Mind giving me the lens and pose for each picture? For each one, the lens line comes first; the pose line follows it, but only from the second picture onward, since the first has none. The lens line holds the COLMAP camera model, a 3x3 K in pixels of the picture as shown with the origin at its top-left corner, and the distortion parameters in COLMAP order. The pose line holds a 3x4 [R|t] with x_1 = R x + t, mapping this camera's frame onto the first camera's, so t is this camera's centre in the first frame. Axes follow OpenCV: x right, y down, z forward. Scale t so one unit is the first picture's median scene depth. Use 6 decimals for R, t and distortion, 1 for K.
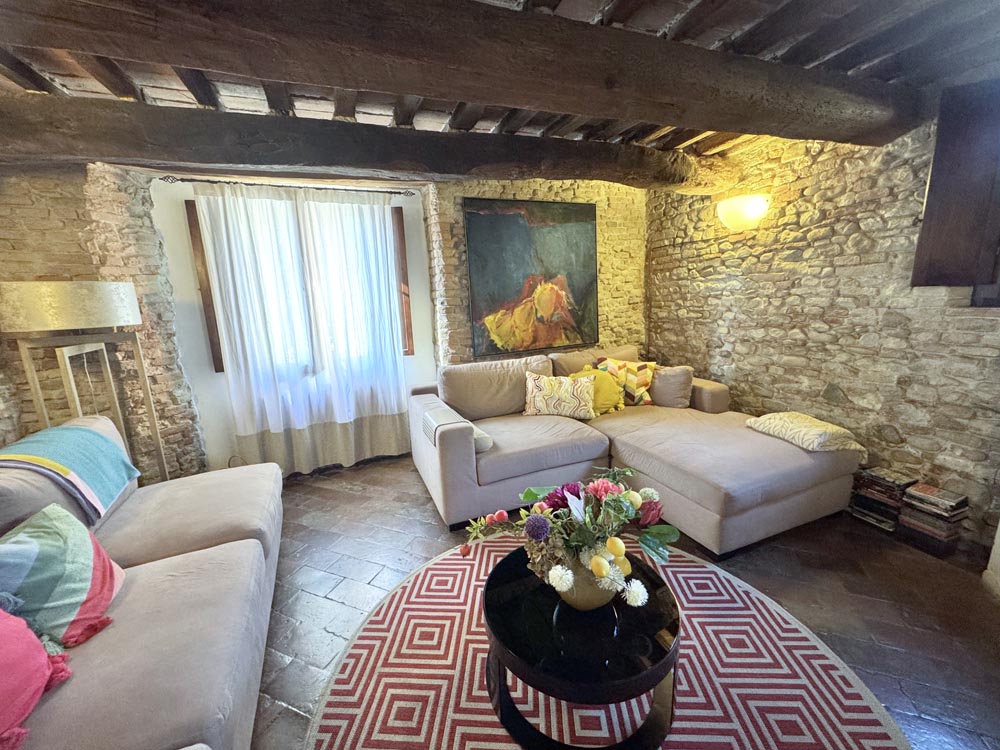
lens RADIAL K [[398.8, 0, 498.4], [0, 398.8, 375.2], [0, 0, 1]] dist [-0.004289, 0.000682]
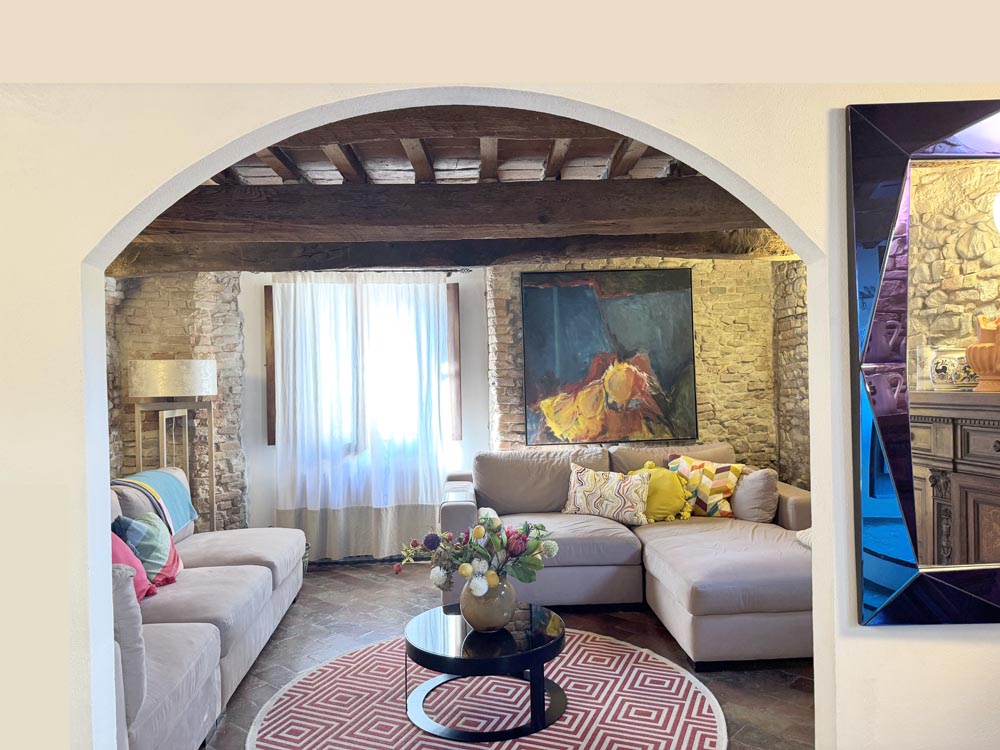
lens RADIAL K [[705.6, 0, 503.7], [0, 705.6, 378.4], [0, 0, 1]] dist [0.118683, -0.199146]
pose [[0.944763, 0.020946, -0.327085, 0.470878], [-0.081108, 0.981857, -0.171400, 0.093030], [0.317560, 0.188462, 0.929321, -0.560433]]
